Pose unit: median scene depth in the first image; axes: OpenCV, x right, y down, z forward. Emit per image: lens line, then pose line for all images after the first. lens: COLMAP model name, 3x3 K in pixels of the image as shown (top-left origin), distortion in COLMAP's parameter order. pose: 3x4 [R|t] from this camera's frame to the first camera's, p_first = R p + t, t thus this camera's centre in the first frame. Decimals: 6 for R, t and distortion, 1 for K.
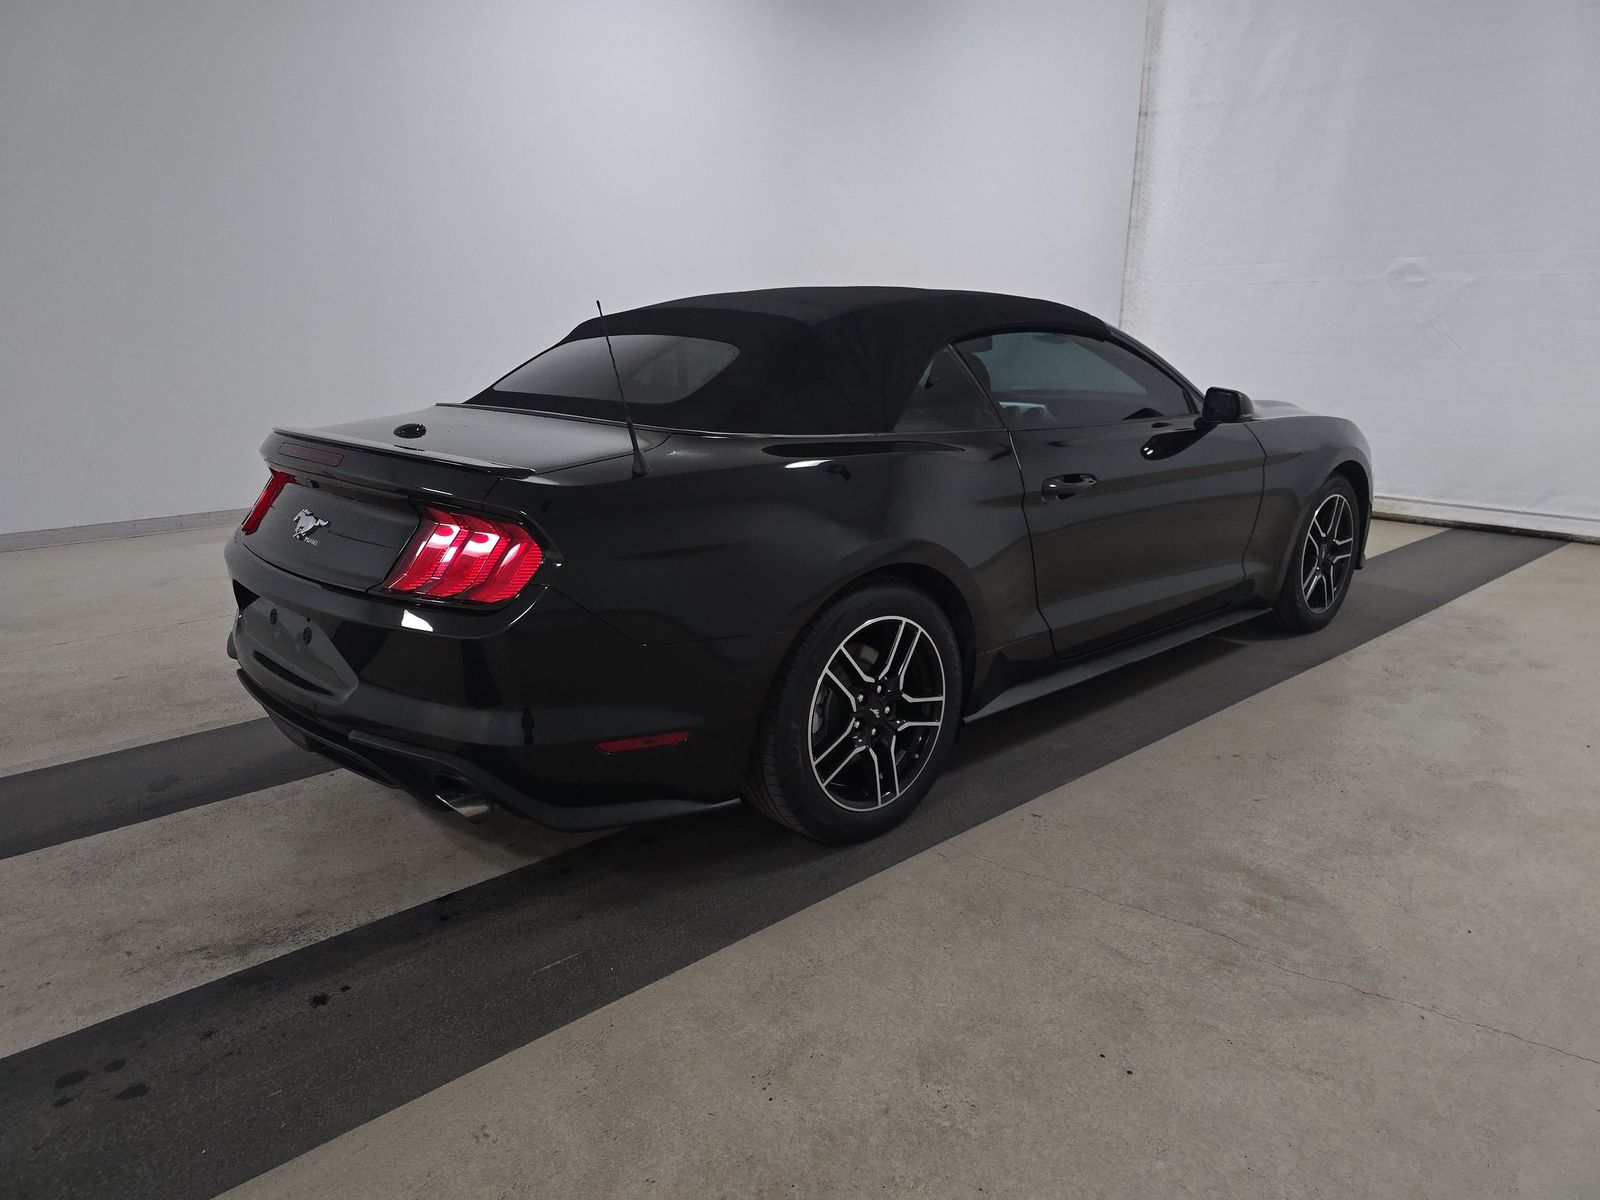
lens RADIAL K [[1072.8, 0, 798.4], [0, 1072.8, 594.0], [0, 0, 1]] dist [0.004726, 0.000608]
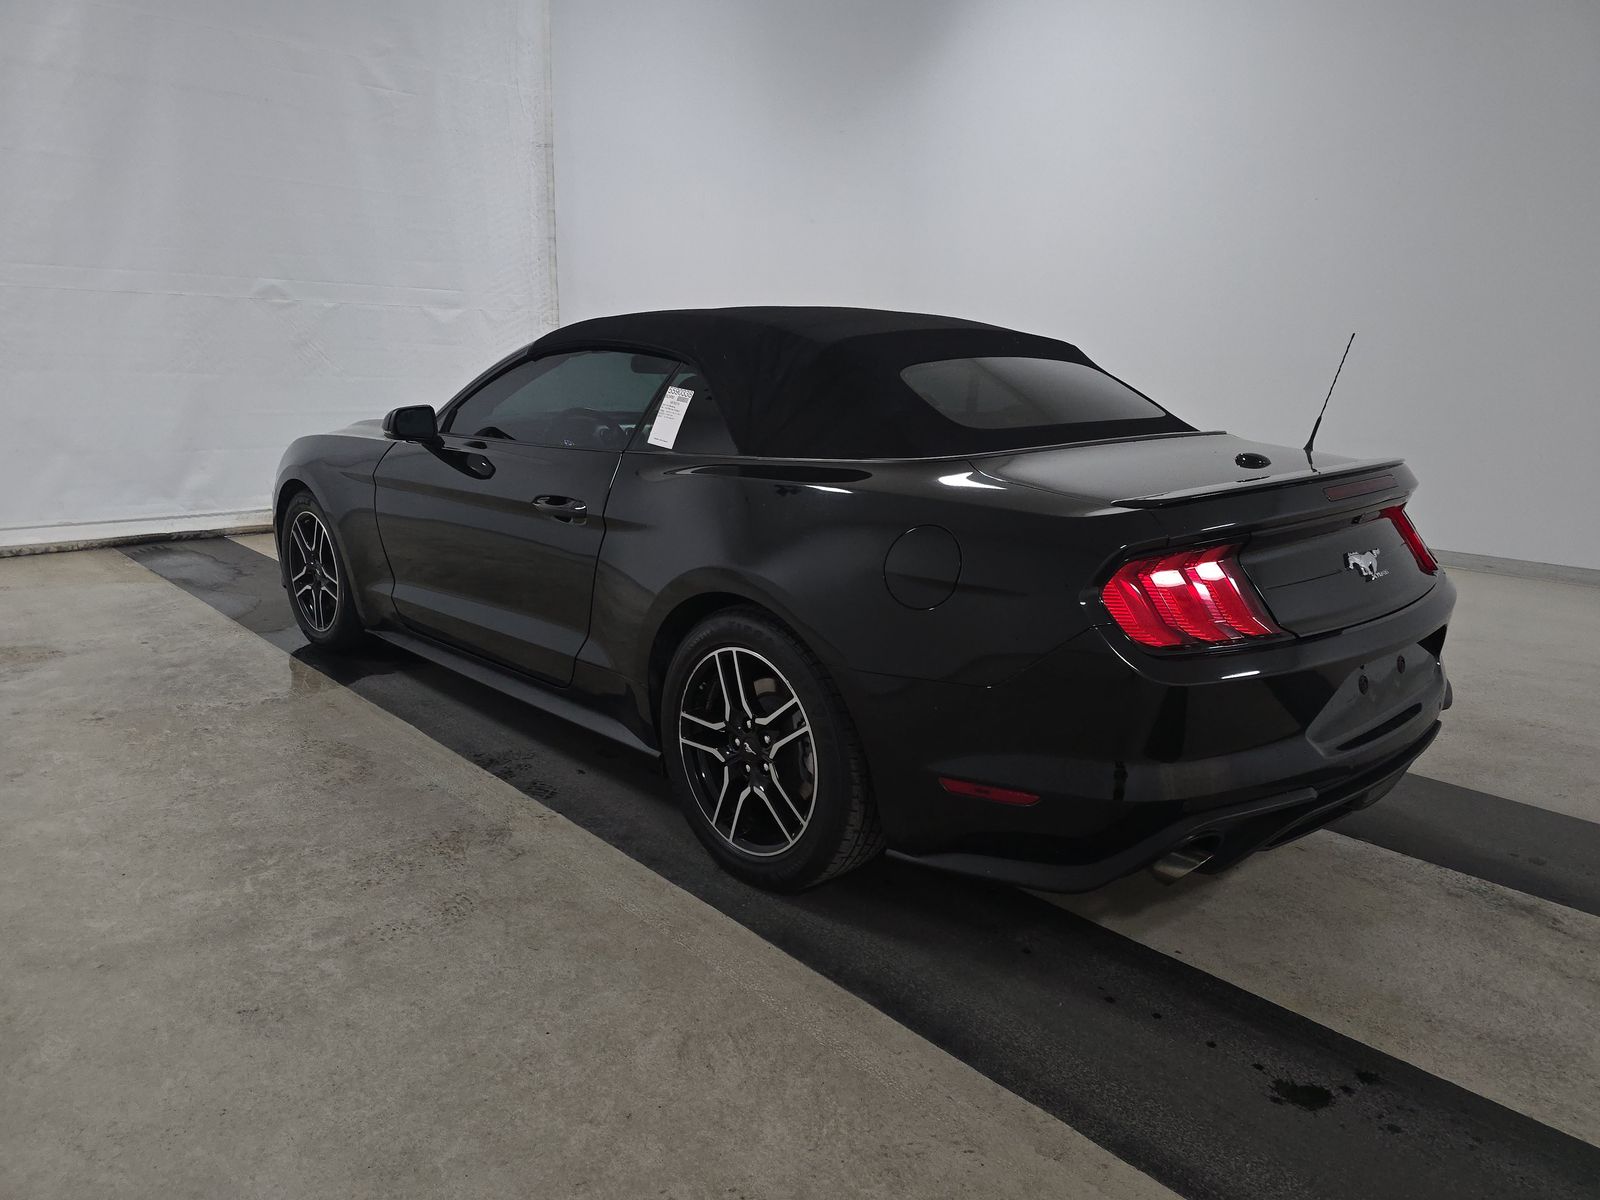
lens RADIAL K [[1072.8, 0, 798.0], [0, 1072.8, 602.8], [0, 0, 1]] dist [0.004726, 0.000608]
pose [[-0.008262, -0.220643, 0.975320, -0.943386], [0.227537, 0.949352, 0.216696, -0.238021], [-0.973734, 0.223712, 0.042361, 1.000119]]
